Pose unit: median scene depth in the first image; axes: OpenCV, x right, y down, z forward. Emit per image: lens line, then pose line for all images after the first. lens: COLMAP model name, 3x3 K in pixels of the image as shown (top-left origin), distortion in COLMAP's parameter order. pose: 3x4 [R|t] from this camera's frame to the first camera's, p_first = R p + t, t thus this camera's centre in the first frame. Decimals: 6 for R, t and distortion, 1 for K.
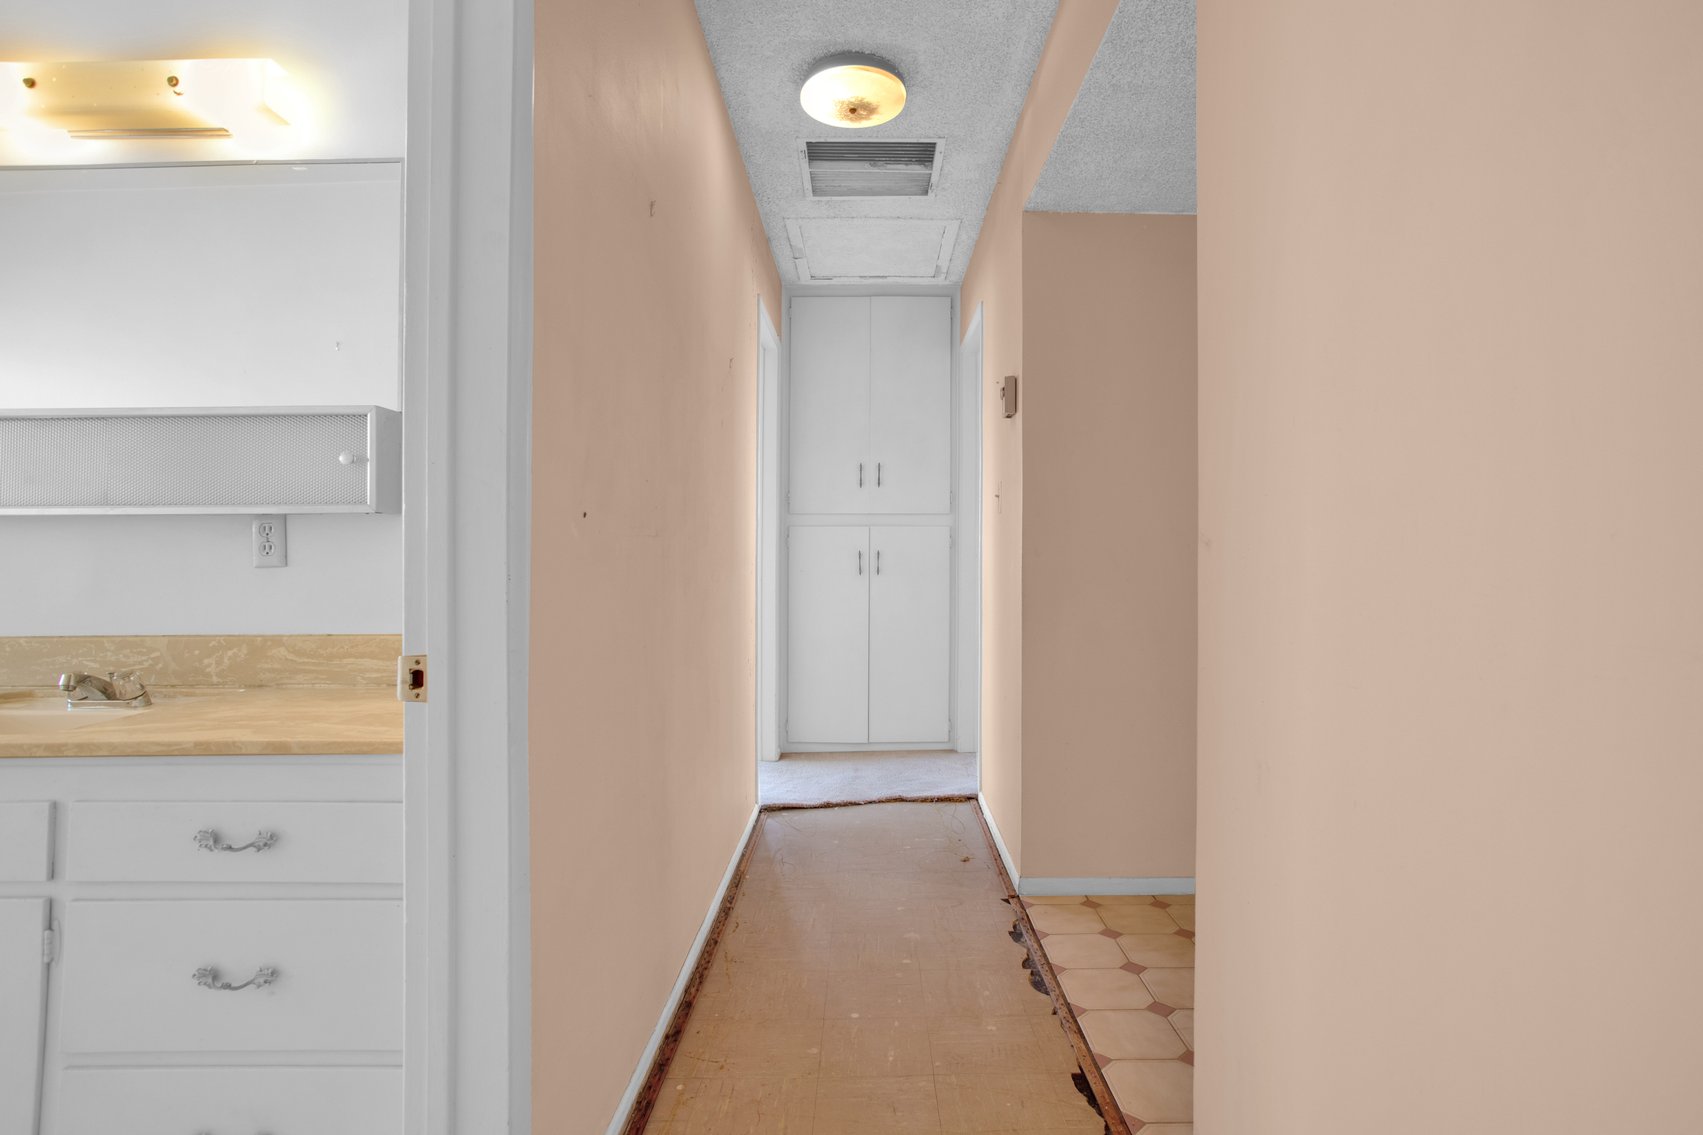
lens RADIAL K [[859.9, 0, 861.8], [0, 859.9, 564.5], [0, 0, 1]] dist [-0.072733, 0.031062]
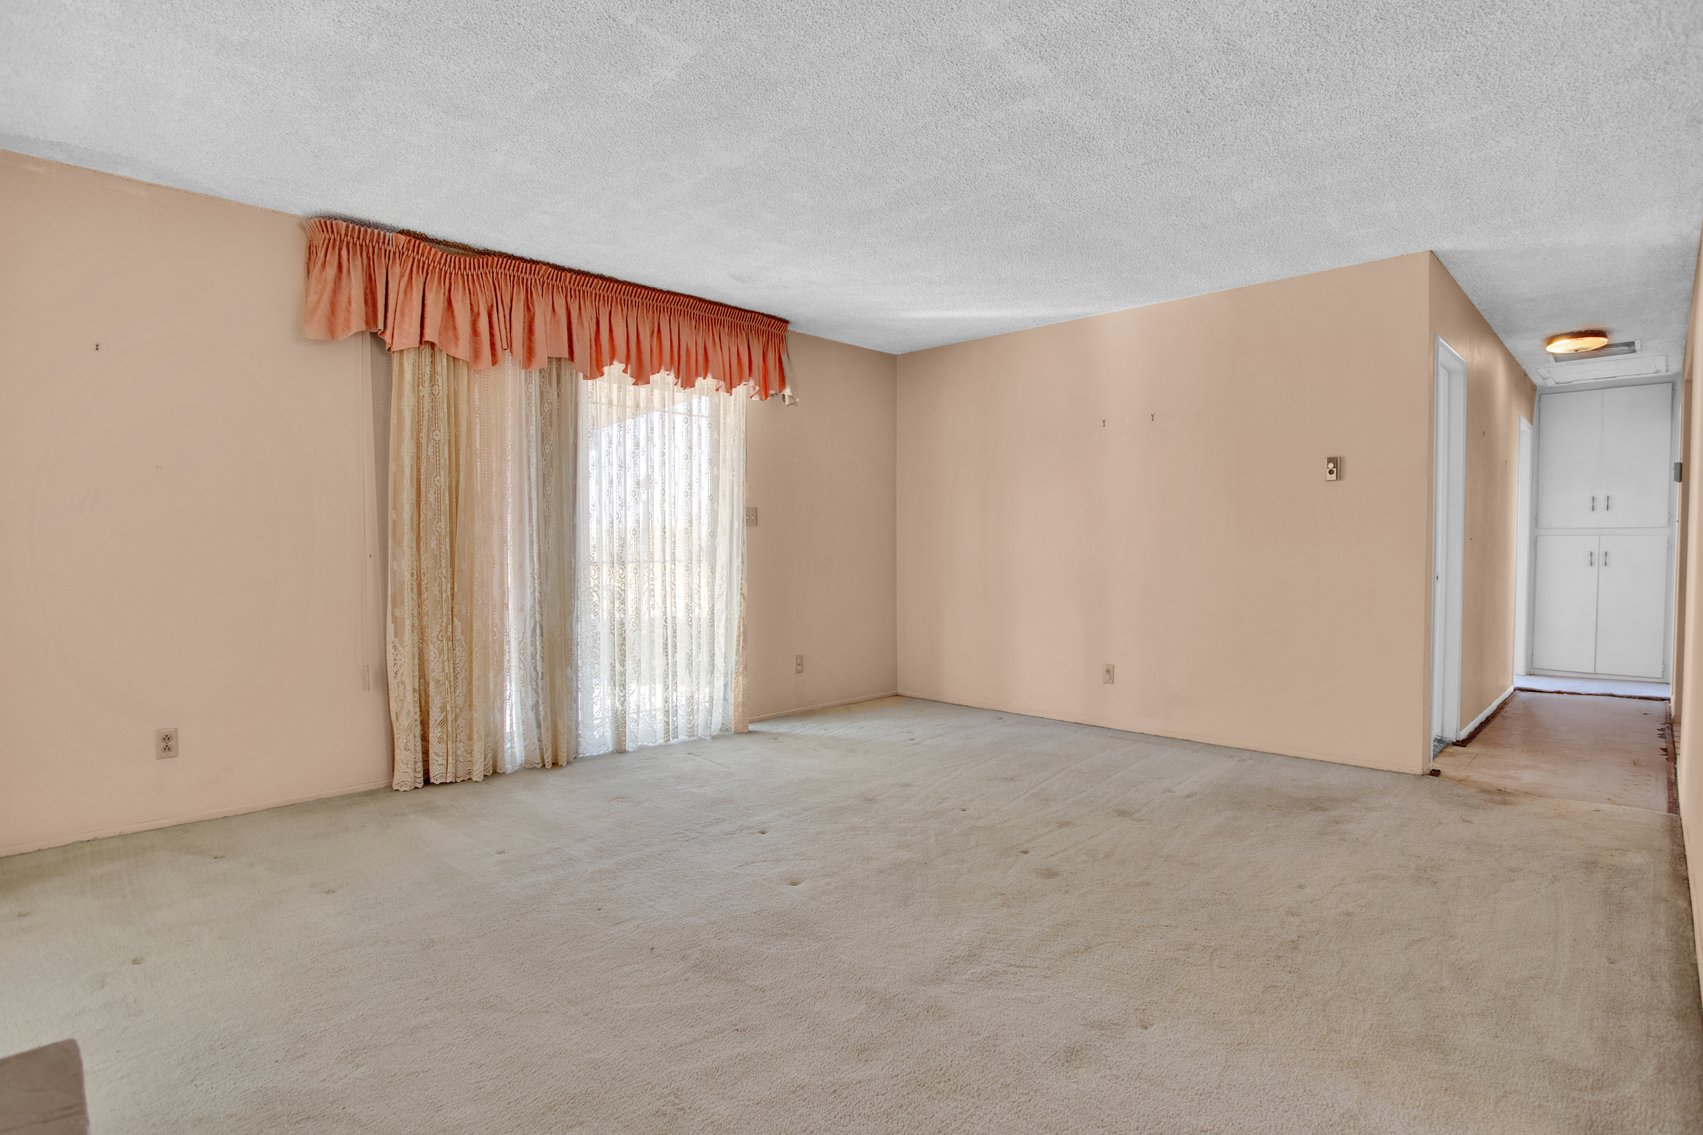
lens RADIAL K [[859.9, 0, 861.8], [0, 859.9, 564.5], [0, 0, 1]] dist [-0.072733, 0.031062]
pose [[0.723583, 0.018700, -0.689984, 0.078170], [0.000712, 0.999612, 0.027838, -0.035131], [0.690237, -0.020634, 0.723289, -1.044226]]
